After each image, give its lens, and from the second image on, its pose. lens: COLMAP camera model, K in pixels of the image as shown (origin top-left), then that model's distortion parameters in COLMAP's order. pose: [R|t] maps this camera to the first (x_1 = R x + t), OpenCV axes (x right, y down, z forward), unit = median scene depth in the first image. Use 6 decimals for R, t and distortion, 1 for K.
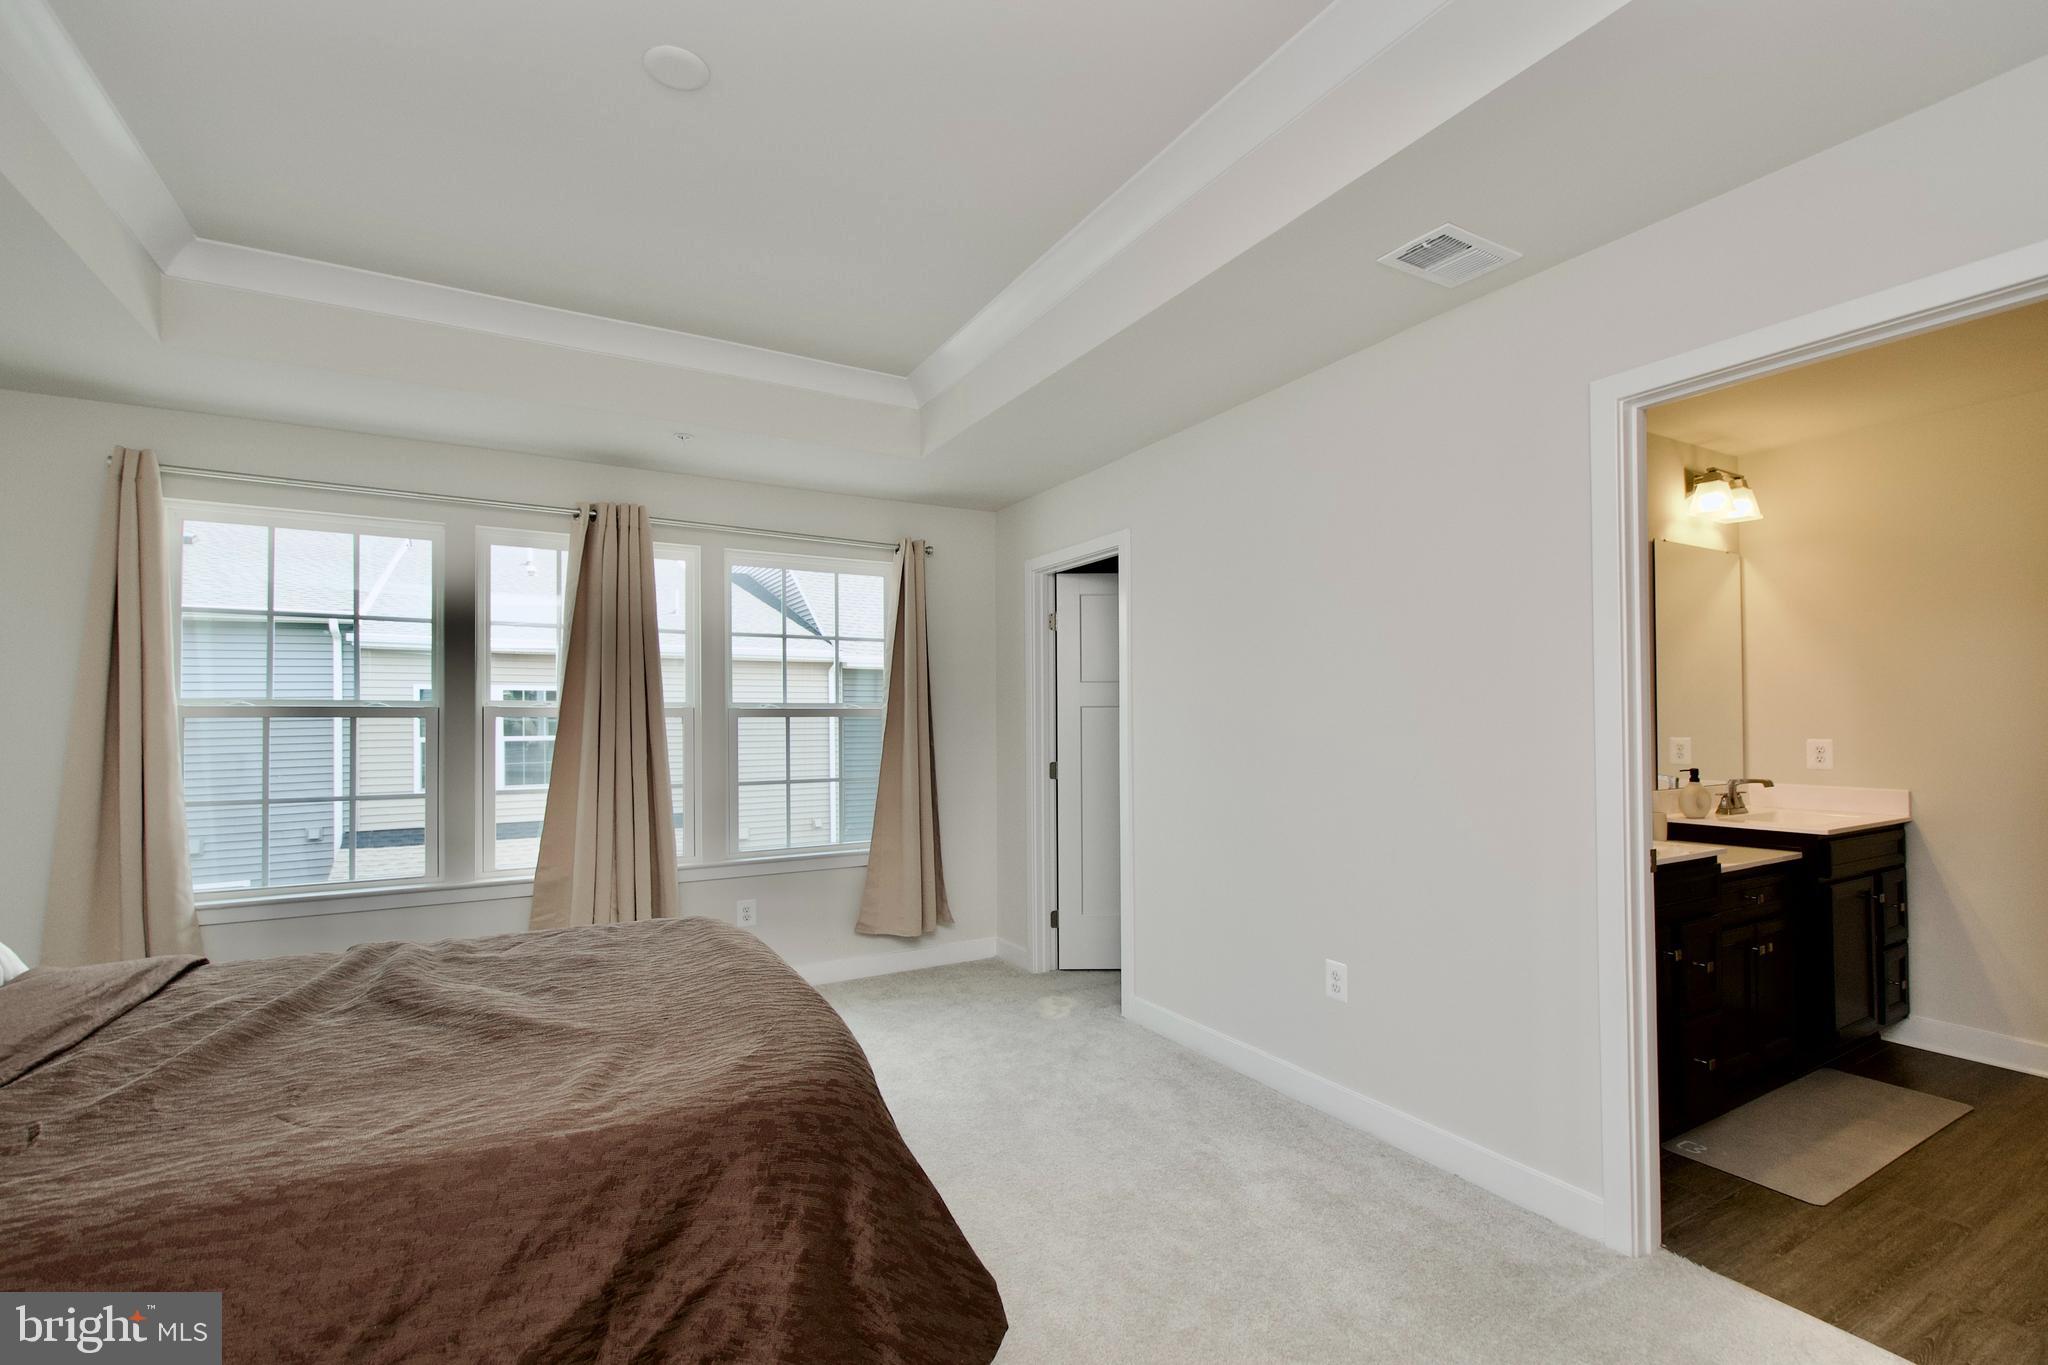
lens RADIAL K [[898.9, 0, 1045.0], [0, 898.9, 710.4], [0, 0, 1]] dist [0.010957, -0.007483]
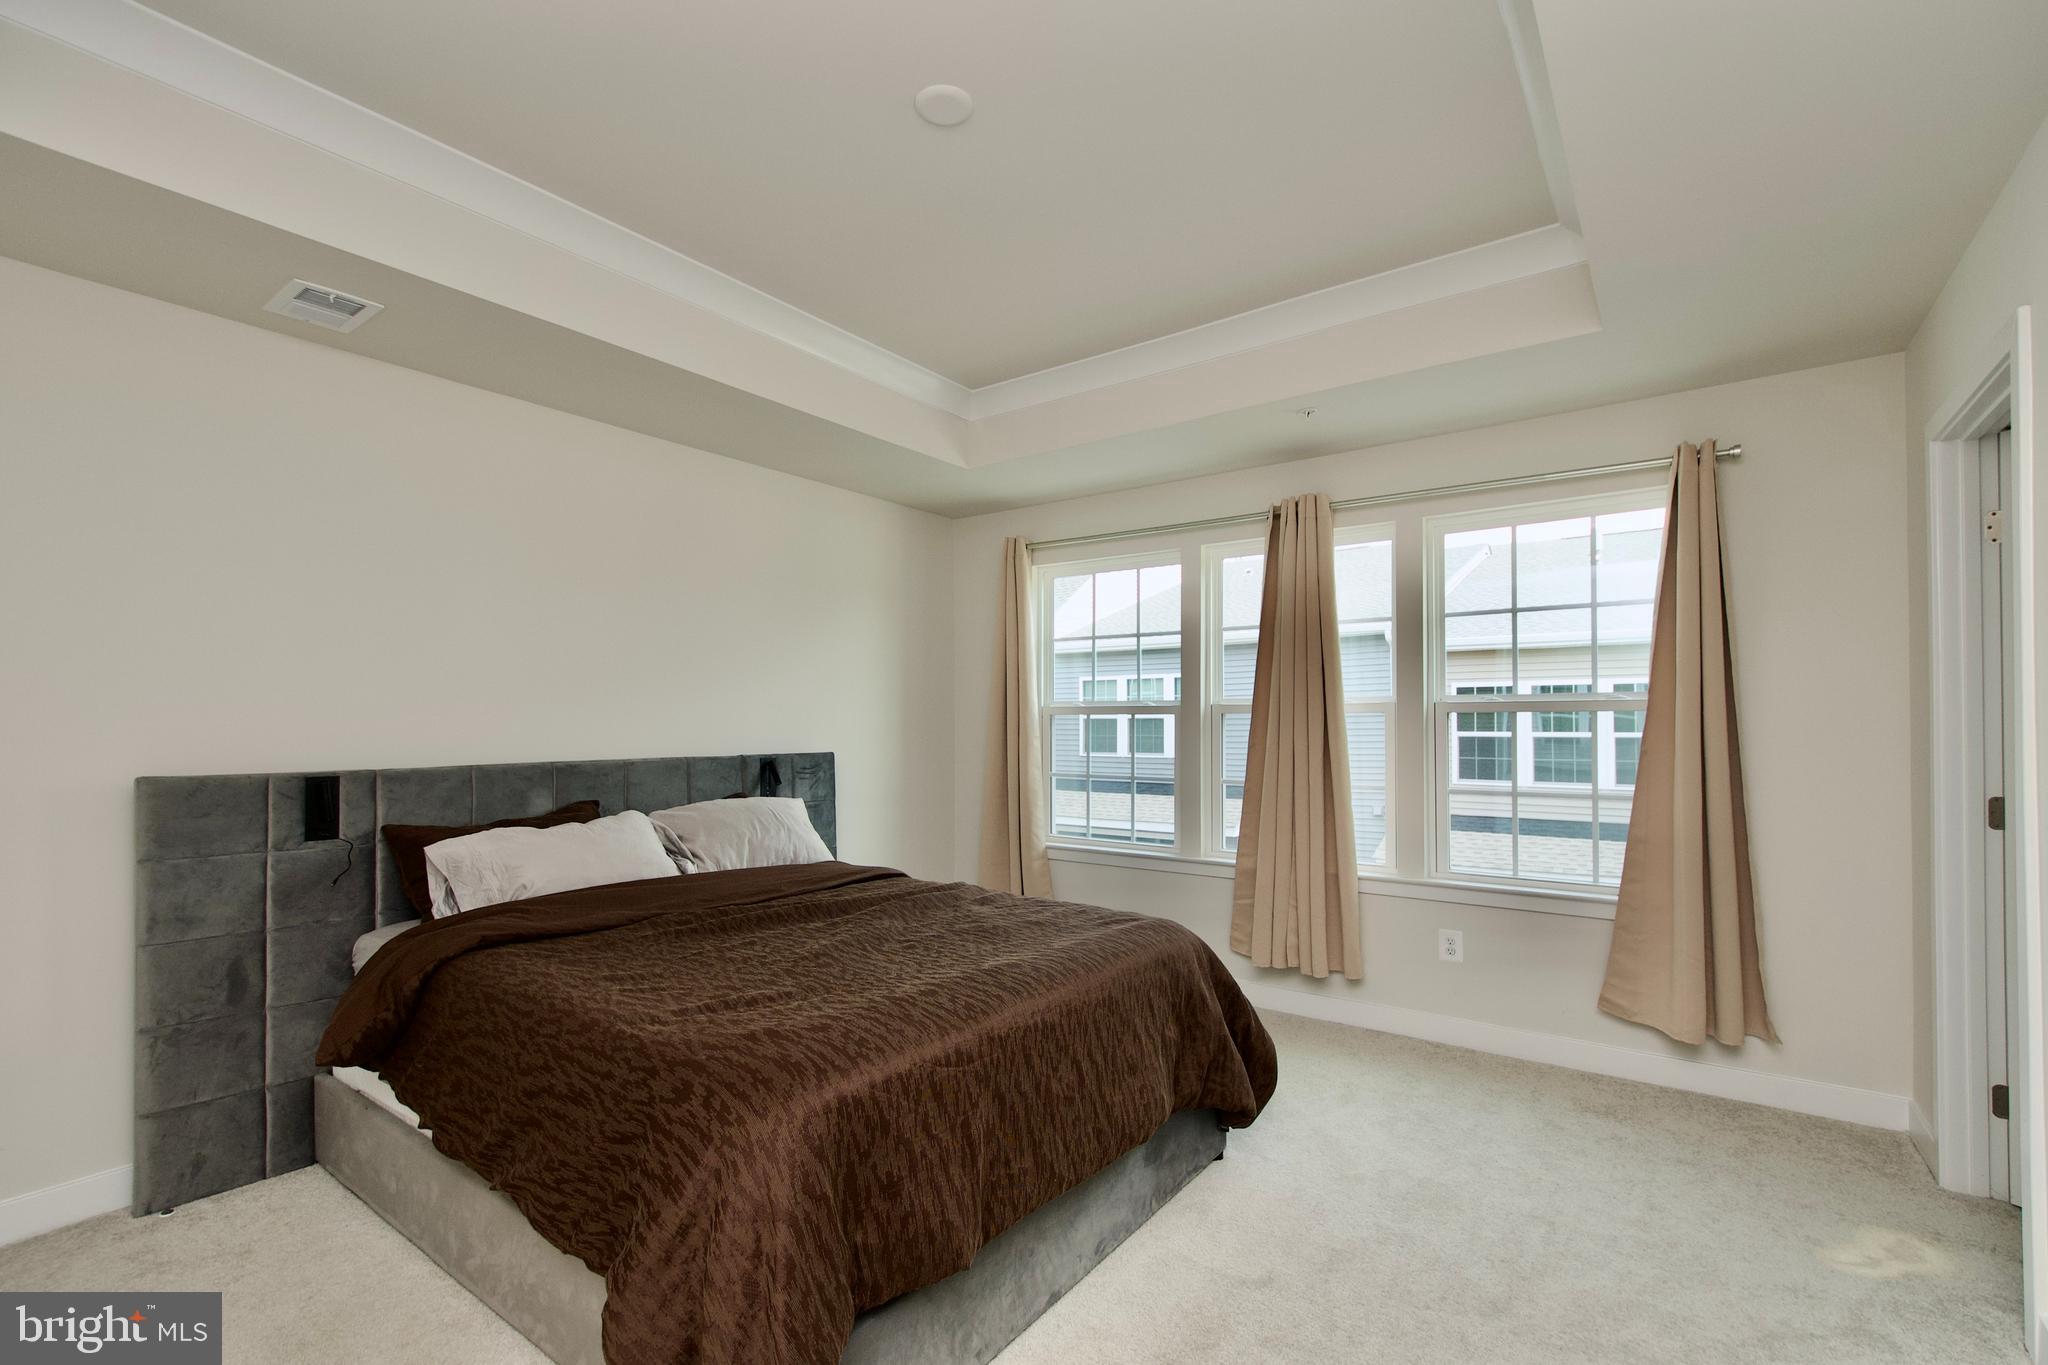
lens RADIAL K [[898.9, 0, 1045.0], [0, 898.9, 710.4], [0, 0, 1]] dist [0.010957, -0.007483]
pose [[0.403661, -0.005721, -0.914891, 0.305075], [0.010437, 0.999944, -0.001648, 0.002945], [0.914849, -0.008883, 0.403698, 0.335977]]
